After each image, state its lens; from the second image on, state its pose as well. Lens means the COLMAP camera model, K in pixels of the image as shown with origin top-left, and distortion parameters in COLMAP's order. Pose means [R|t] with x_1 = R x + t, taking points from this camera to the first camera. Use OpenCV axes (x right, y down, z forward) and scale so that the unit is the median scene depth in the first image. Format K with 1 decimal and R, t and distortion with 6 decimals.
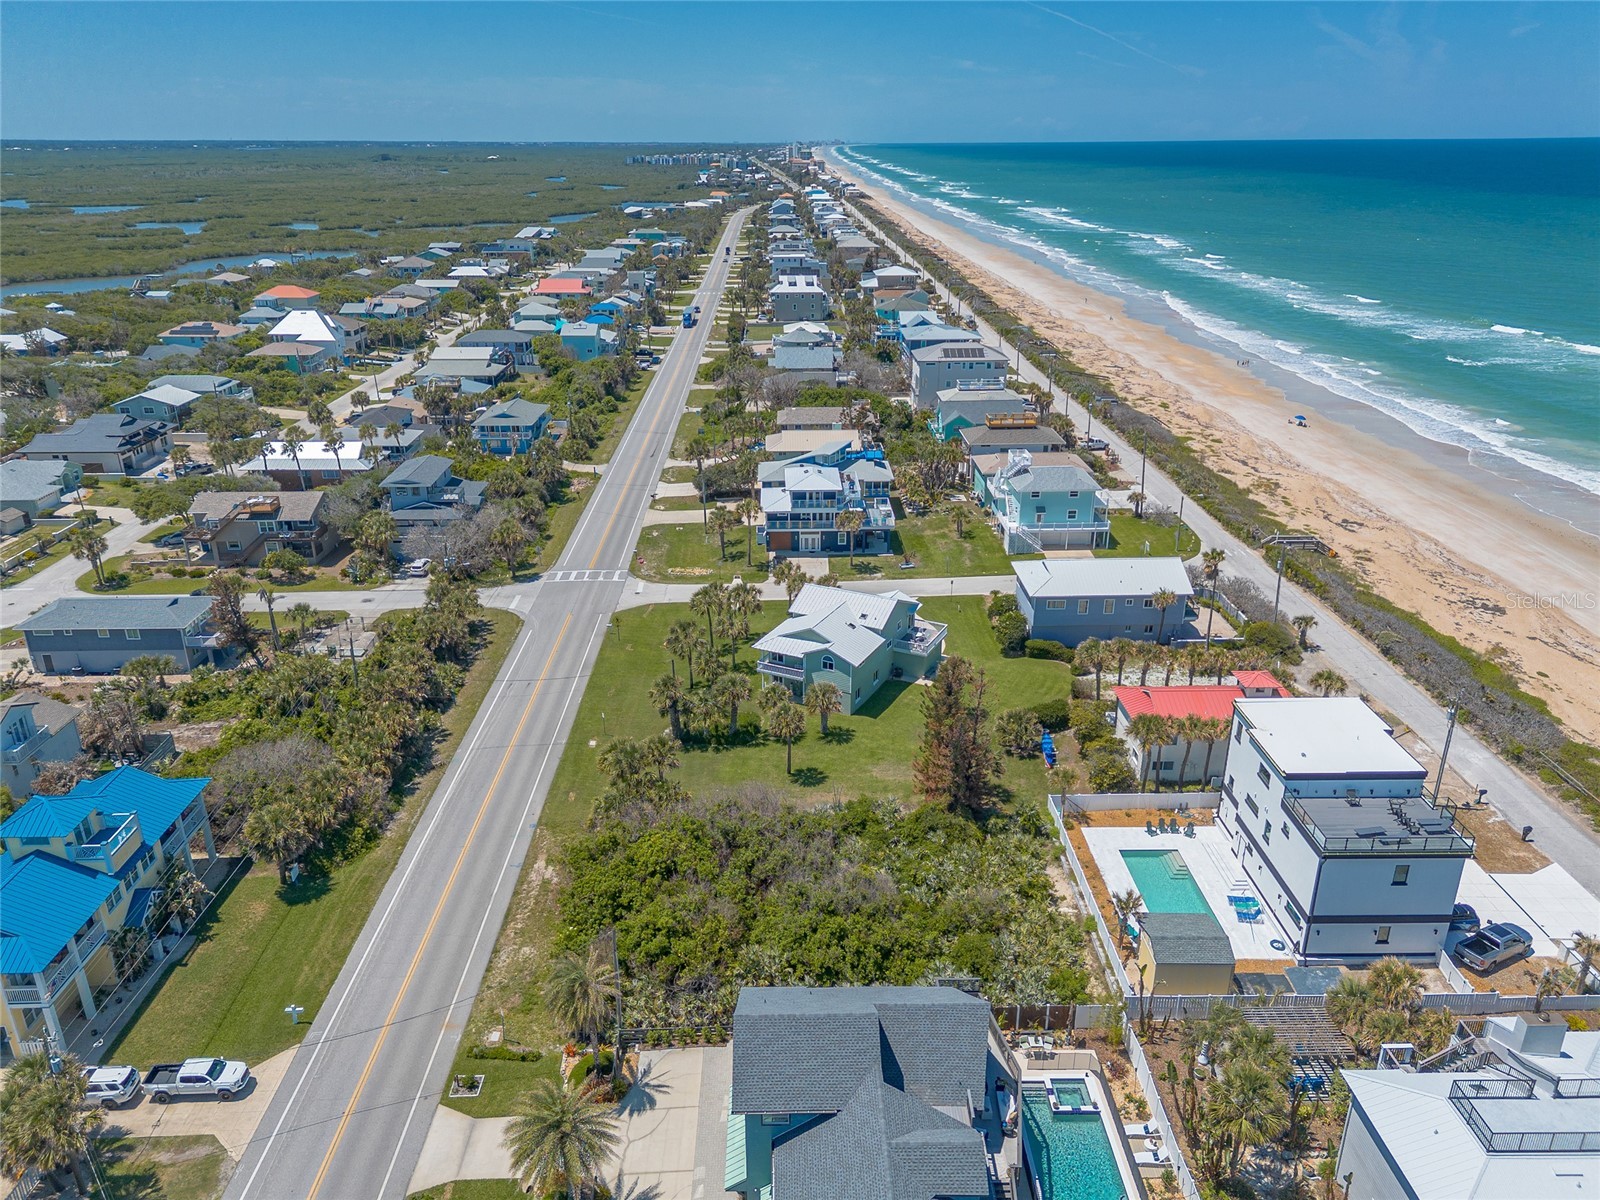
lens RADIAL K [[1129.8, 0, 797.2], [0, 1129.8, 601.0], [0, 0, 1]] dist [0.101649, -0.127923]
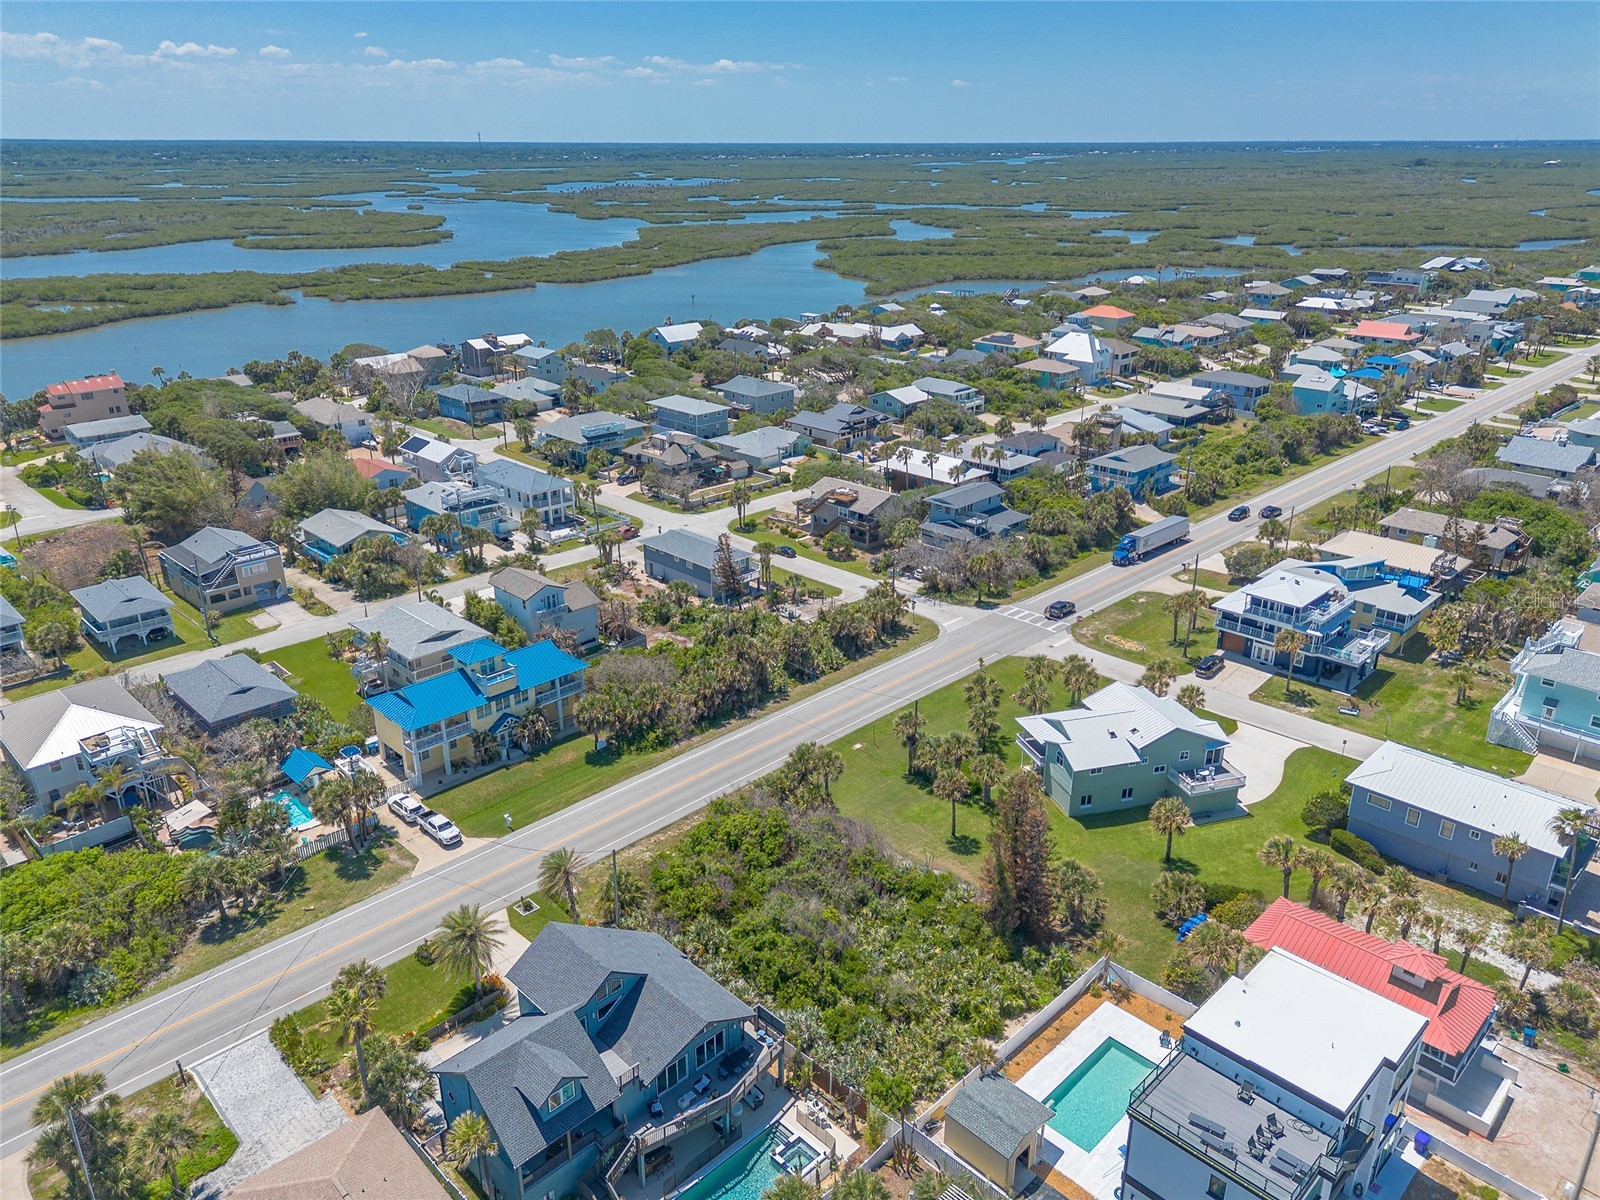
lens RADIAL K [[1129.8, 0, 797.2], [0, 1129.8, 601.0], [0, 0, 1]] dist [0.101649, -0.127923]
pose [[0.691310, 0.272797, -0.669083, 0.453253], [-0.272861, 0.955989, 0.107849, -0.112113], [0.669057, 0.108009, 0.735321, 0.064228]]
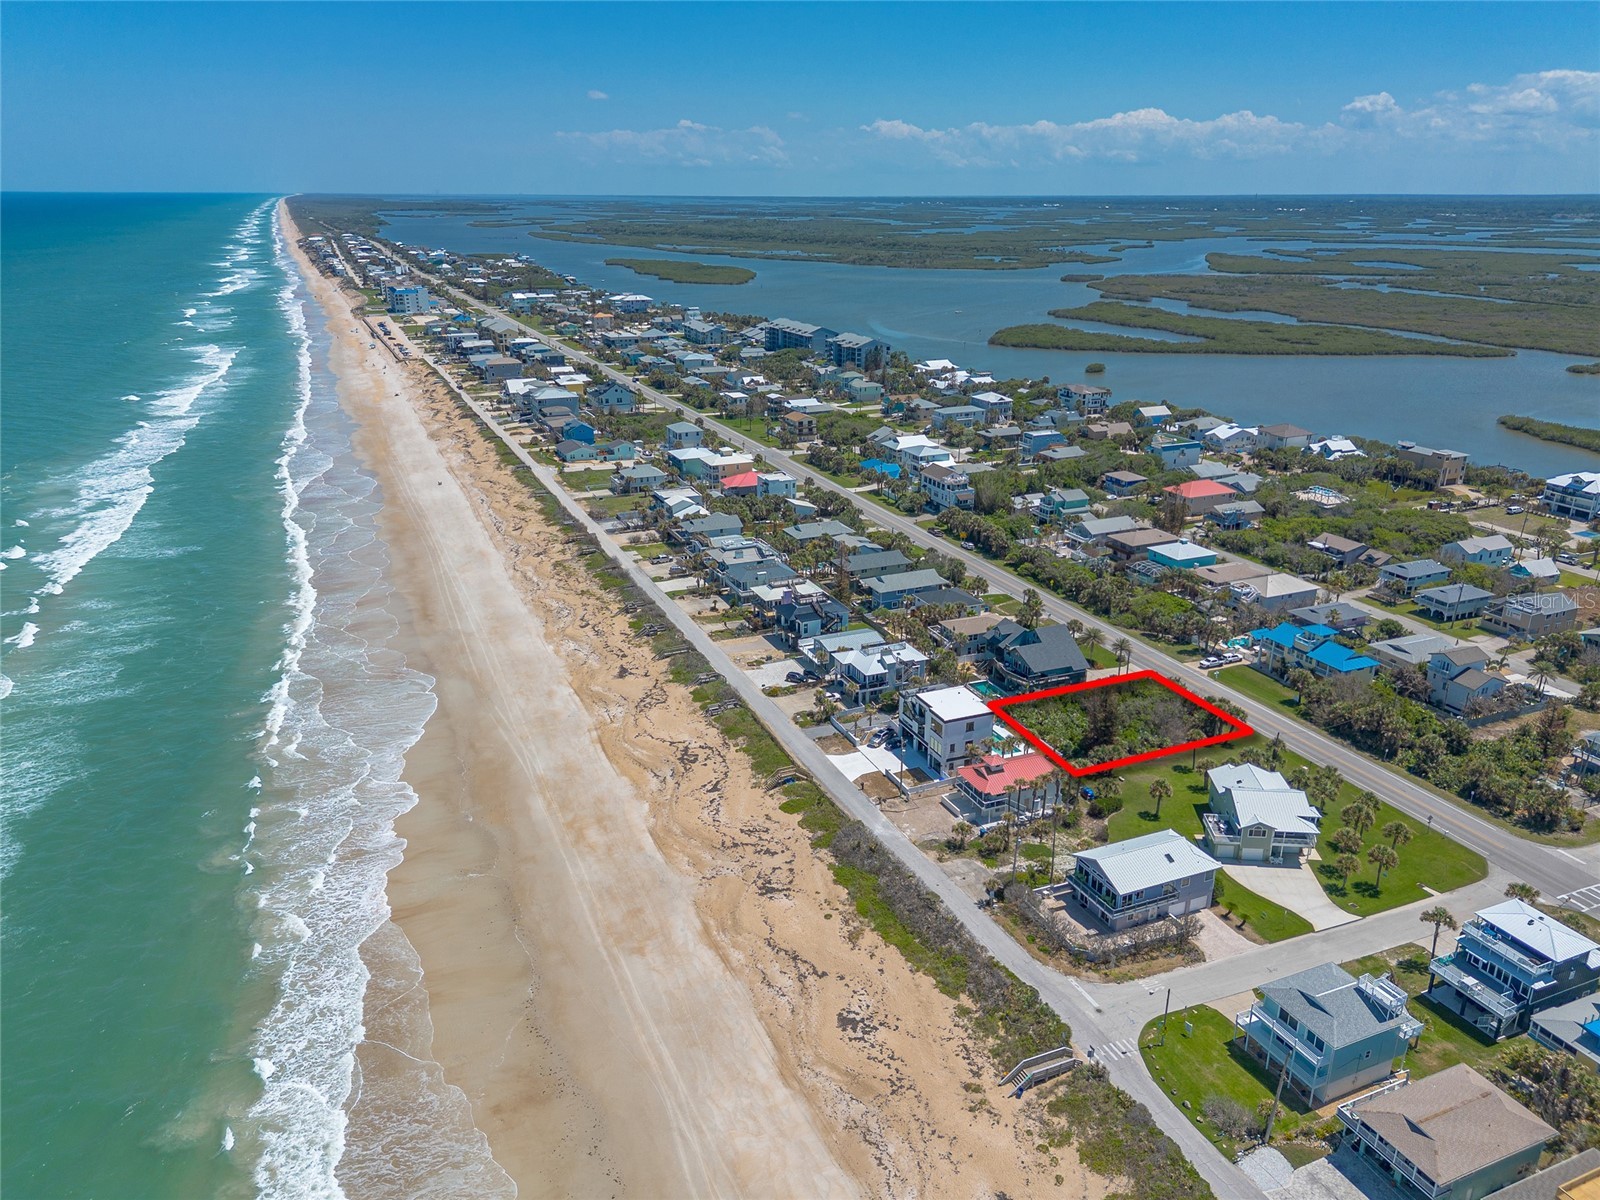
lens RADIAL K [[1129.8, 0, 797.2], [0, 1129.8, 601.0], [0, 0, 1]] dist [0.101649, -0.127923]
pose [[-0.926121, 0.128545, -0.354648, 1.038986], [-0.140349, 0.755240, 0.640246, -0.993460], [0.350145, 0.642720, -0.681403, 1.559118]]
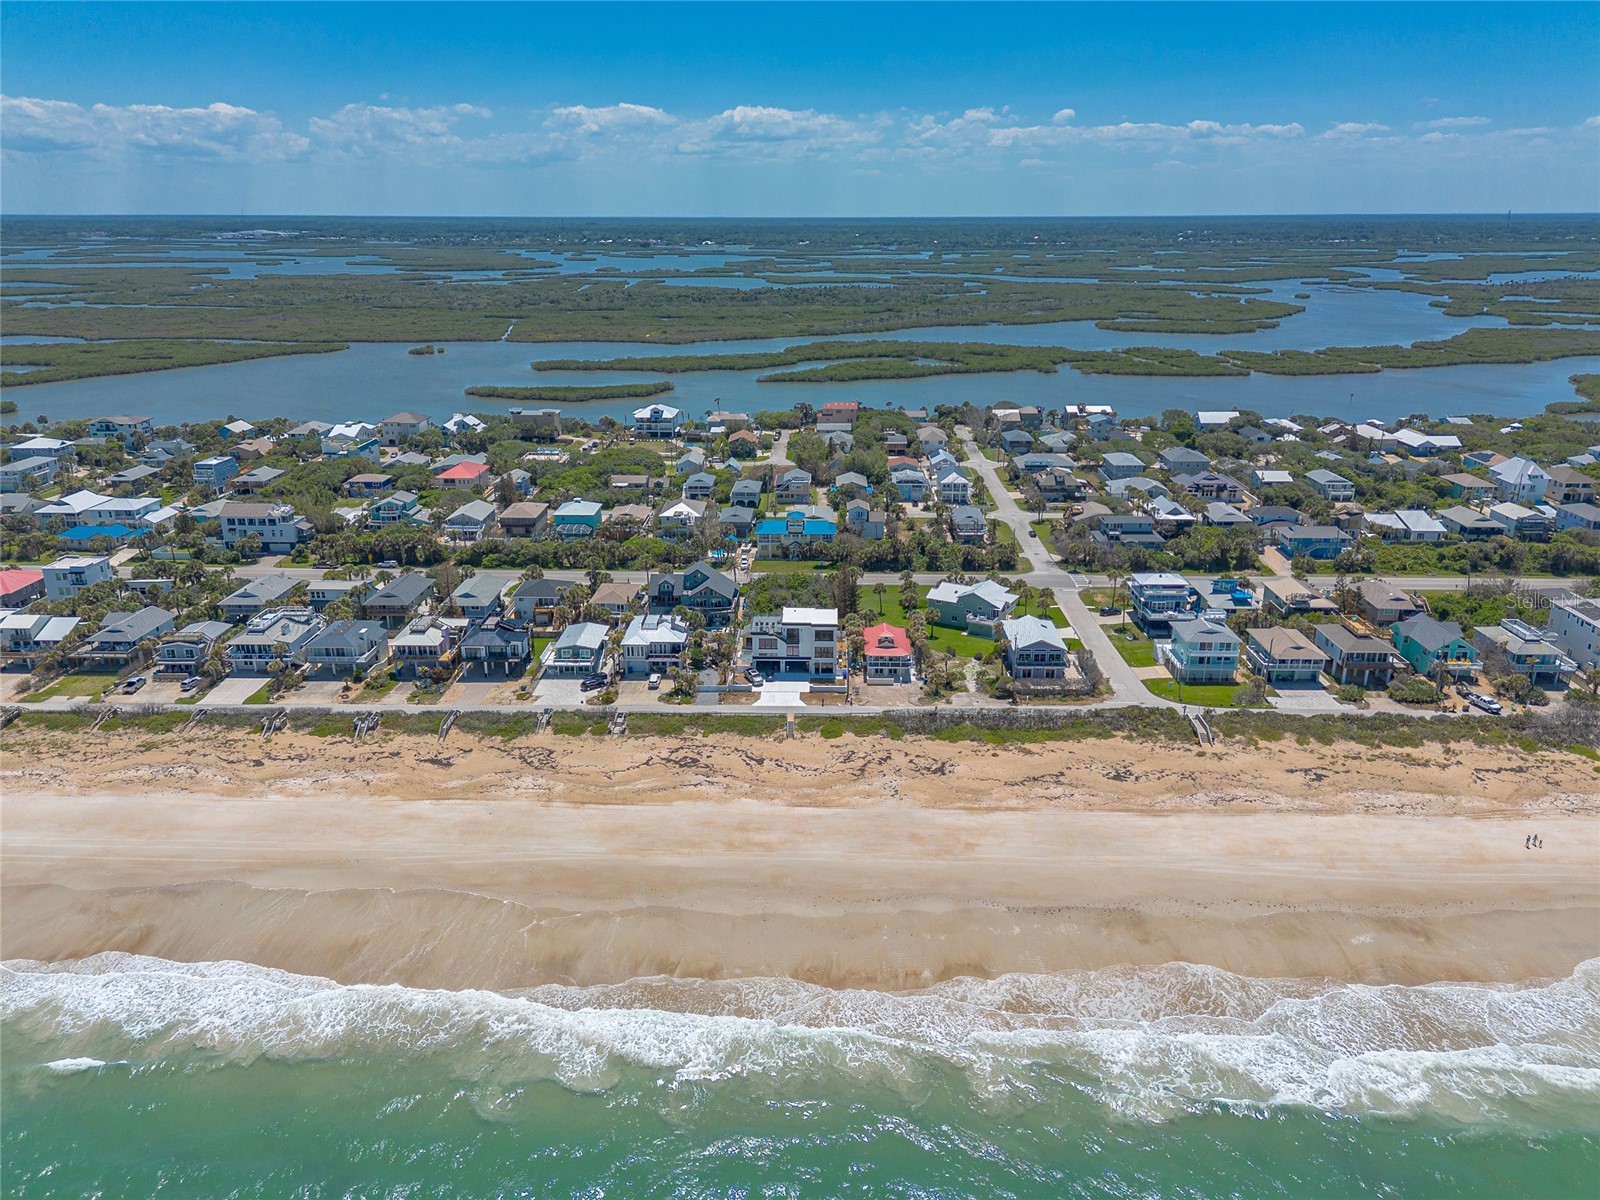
lens RADIAL K [[1129.8, 0, 797.2], [0, 1129.8, 601.0], [0, 0, 1]] dist [0.101649, -0.127923]
pose [[-0.048527, 0.323731, -0.944904, 2.007815], [-0.372999, 0.871705, 0.317809, -0.511886], [0.926562, 0.367870, 0.078450, 0.494982]]
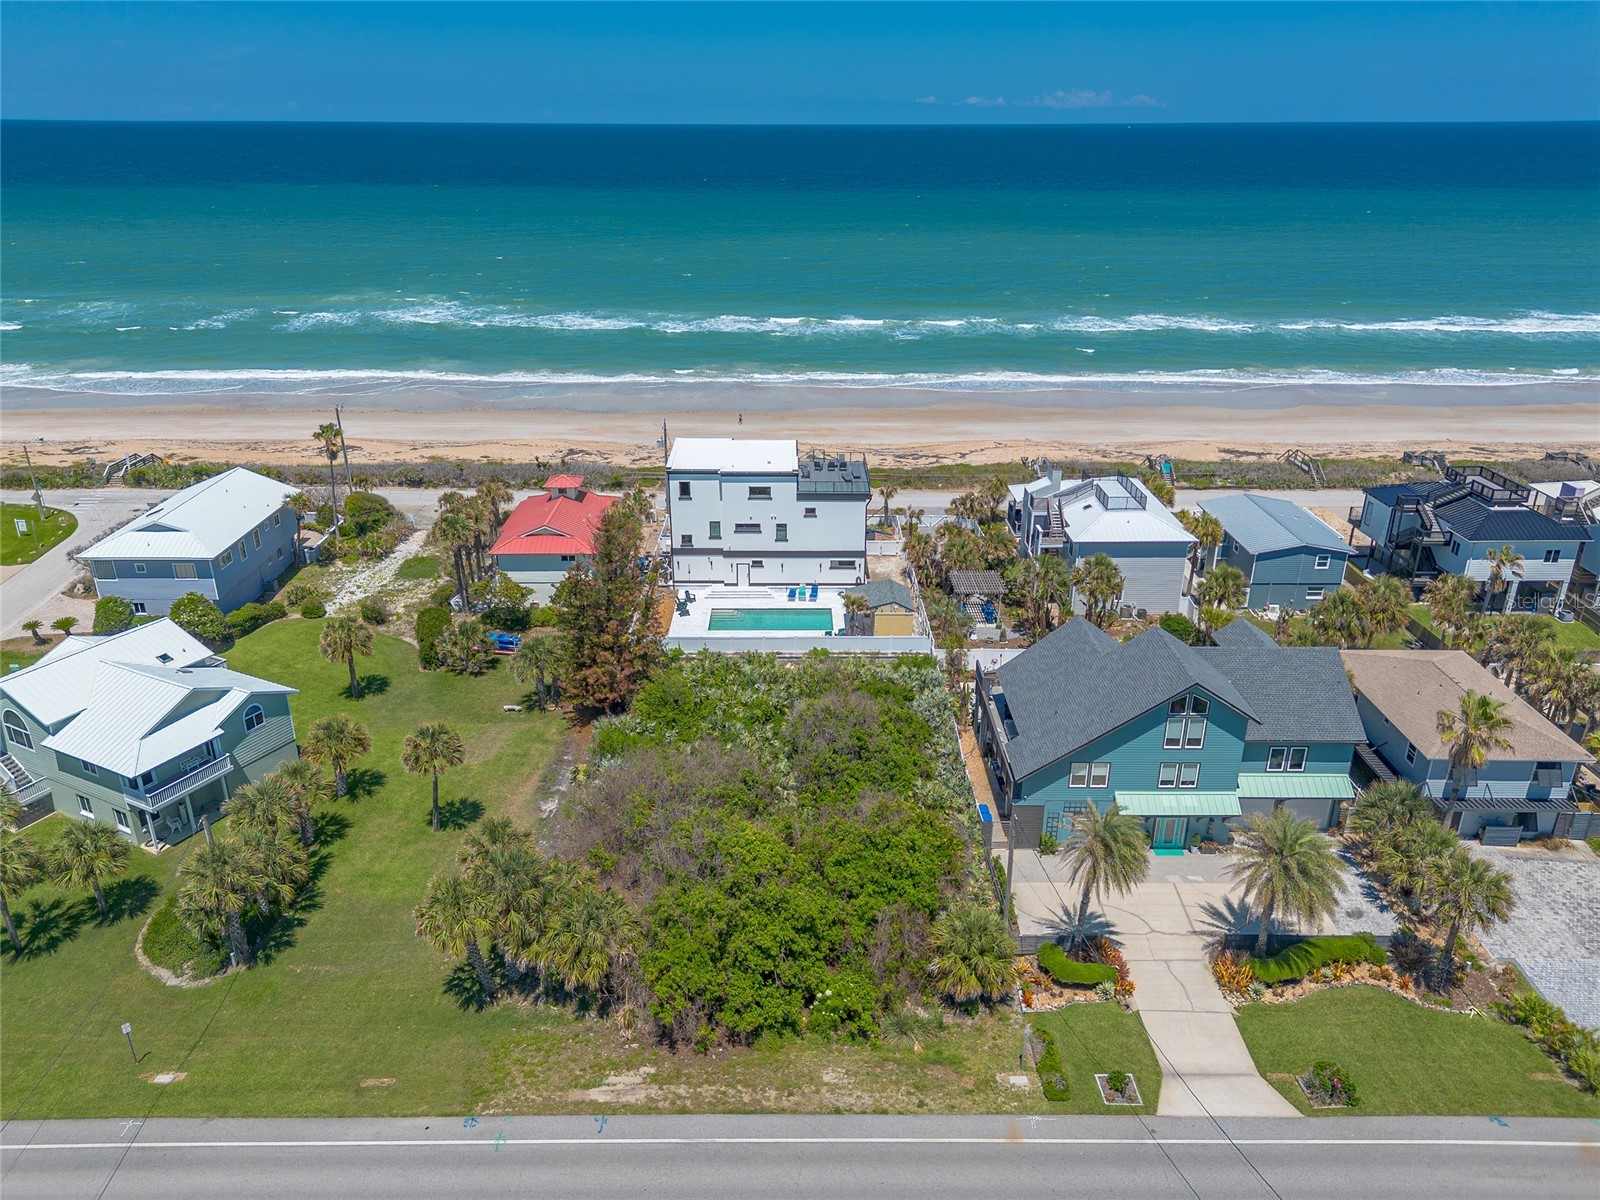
lens RADIAL K [[1129.8, 0, 797.2], [0, 1129.8, 601.0], [0, 0, 1]] dist [0.101649, -0.127923]
pose [[0.013426, -0.384725, 0.922934, -0.466156], [0.372496, 0.858503, 0.352448, -0.097688], [-0.927937, 0.339057, 0.154835, 0.535978]]
